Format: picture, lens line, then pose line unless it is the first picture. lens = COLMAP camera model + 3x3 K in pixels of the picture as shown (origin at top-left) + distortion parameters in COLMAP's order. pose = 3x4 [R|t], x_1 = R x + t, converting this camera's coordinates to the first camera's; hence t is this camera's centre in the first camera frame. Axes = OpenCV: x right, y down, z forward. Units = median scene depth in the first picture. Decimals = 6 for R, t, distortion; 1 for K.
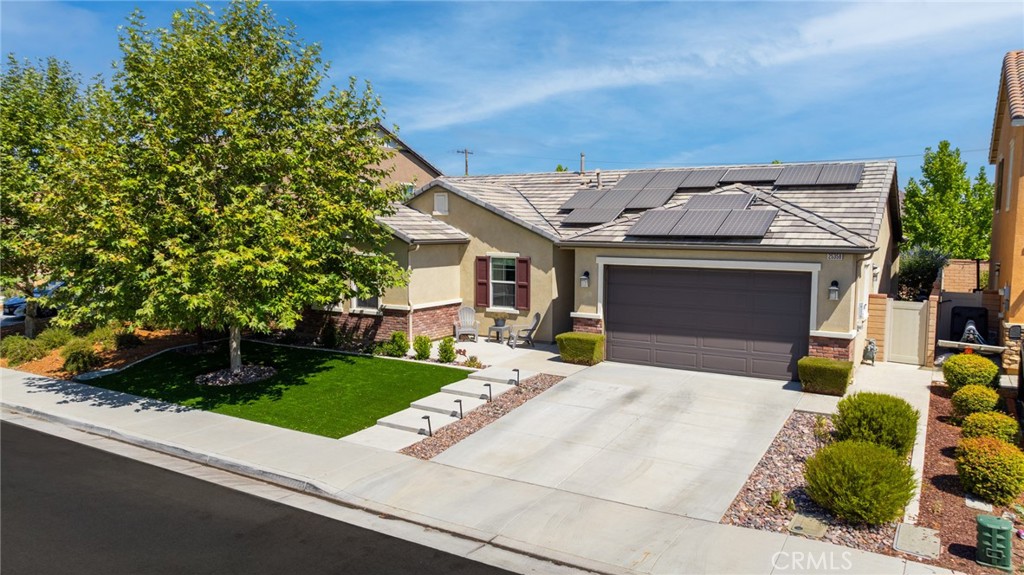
lens RADIAL K [[712.7, 0, 525.4], [0, 712.7, 289.3], [0, 0, 1]] dist [-0.009826, 0.002807]
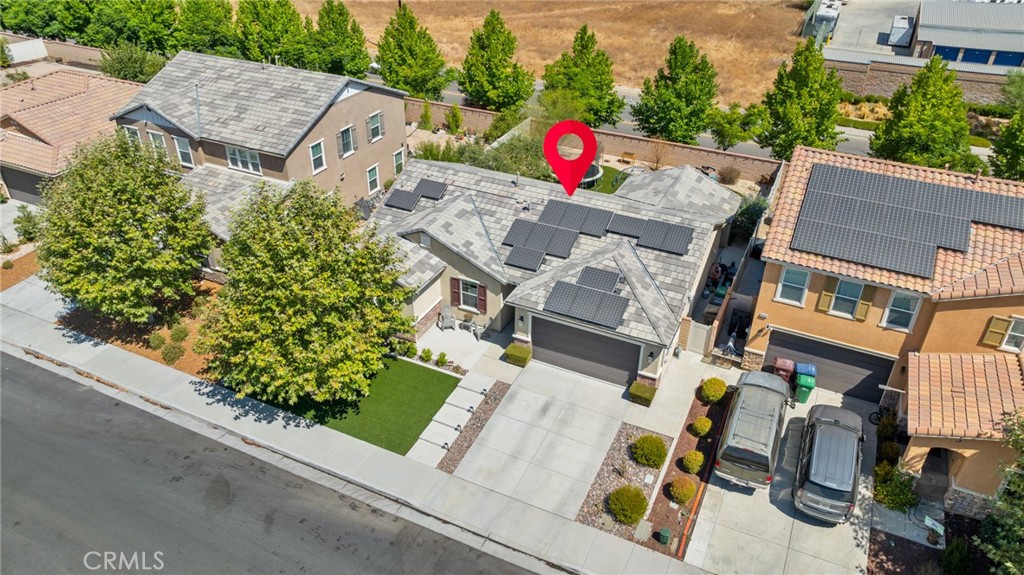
lens RADIAL K [[724.2, 0, 534.9], [0, 724.2, 284.5], [0, 0, 1]] dist [-0.005229, -0.000478]
pose [[0.993737, -0.042614, 0.103299, -0.059002], [-0.010114, 0.886335, 0.462935, -0.893347], [-0.111284, -0.461080, 0.880353, -0.496461]]
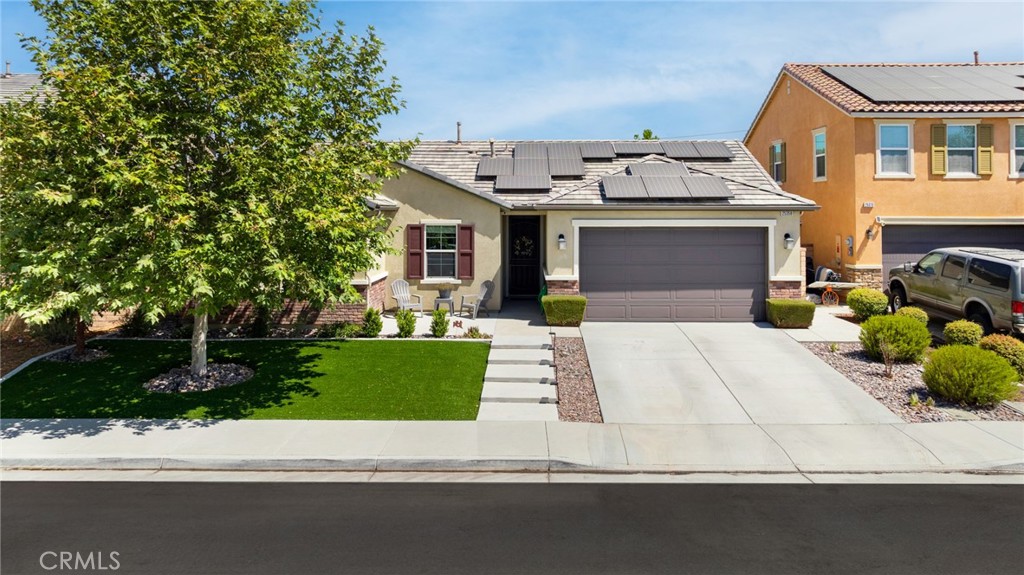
lens RADIAL K [[741.3, 0, 513.5], [0, 741.3, 188.3], [0, 0, 1]] dist [0.001185, 0.004154]
pose [[0.867973, 0.007885, 0.496550, -0.499657], [0.050179, 0.993364, -0.103489, 0.015868], [-0.494071, 0.114742, 0.861817, 0.107557]]
